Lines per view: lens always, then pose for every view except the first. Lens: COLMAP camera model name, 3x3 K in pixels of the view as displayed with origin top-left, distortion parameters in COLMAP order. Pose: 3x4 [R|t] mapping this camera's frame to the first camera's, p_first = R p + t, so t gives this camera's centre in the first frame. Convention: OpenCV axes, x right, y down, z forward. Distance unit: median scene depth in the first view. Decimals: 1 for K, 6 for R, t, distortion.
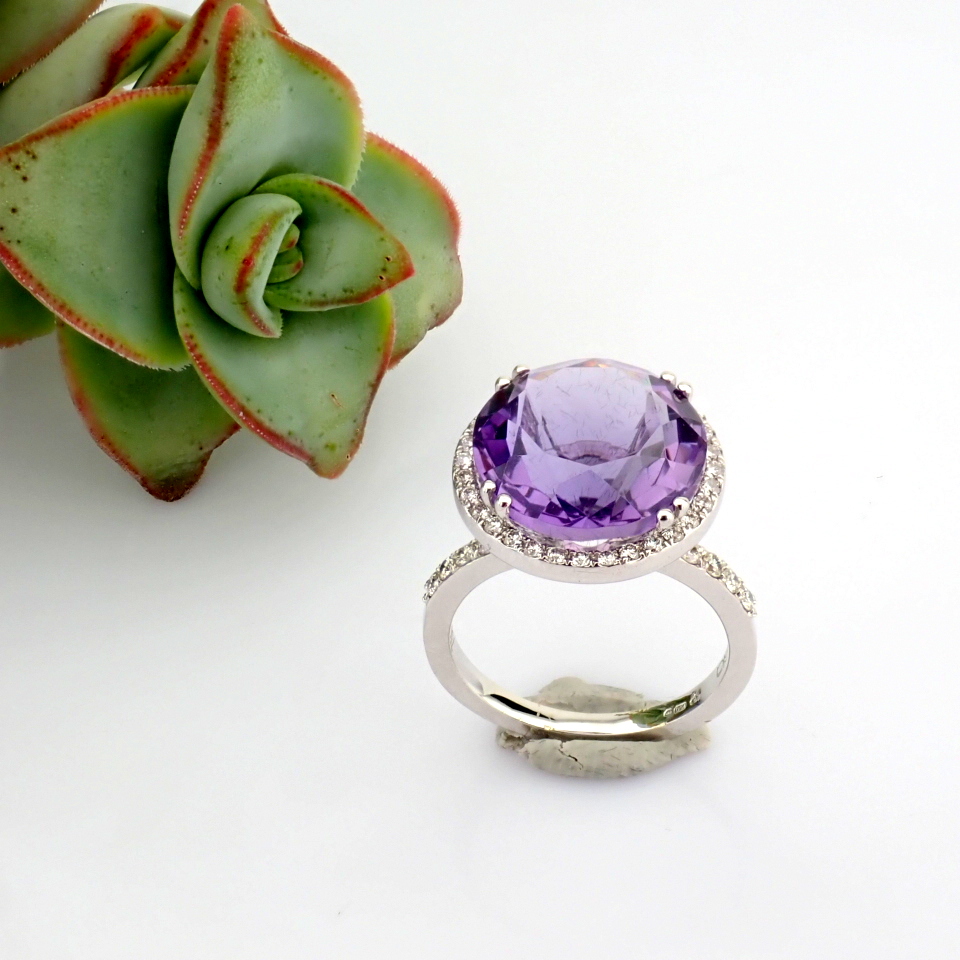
lens RADIAL K [[3512.9, 0, 481.9], [0, 3512.9, 479.2], [0, 0, 1]] dist [0.042270, 0.000000]
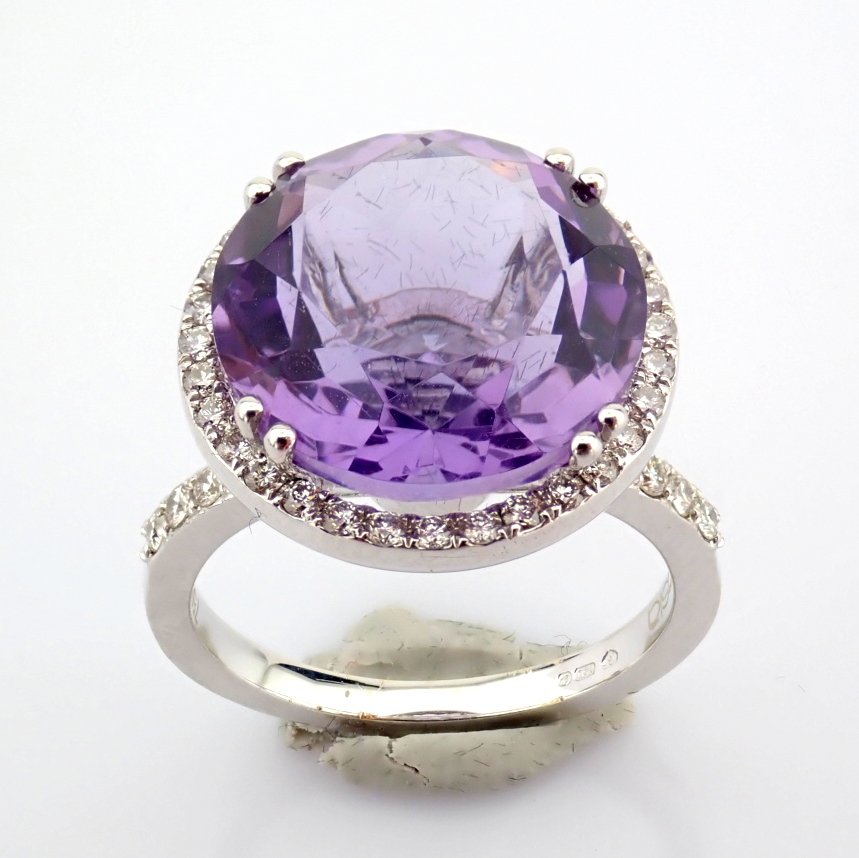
lens RADIAL K [[3143.3, 0, 421.9], [0, 3143.3, 430.1], [0, 0, 1]] dist [0.042270, 0.000000]
pose [[0.994618, -0.077553, 0.068700, -0.004931], [0.065439, 0.984326, 0.163766, -0.068553], [-0.080324, -0.158389, 0.984104, 0.511386]]
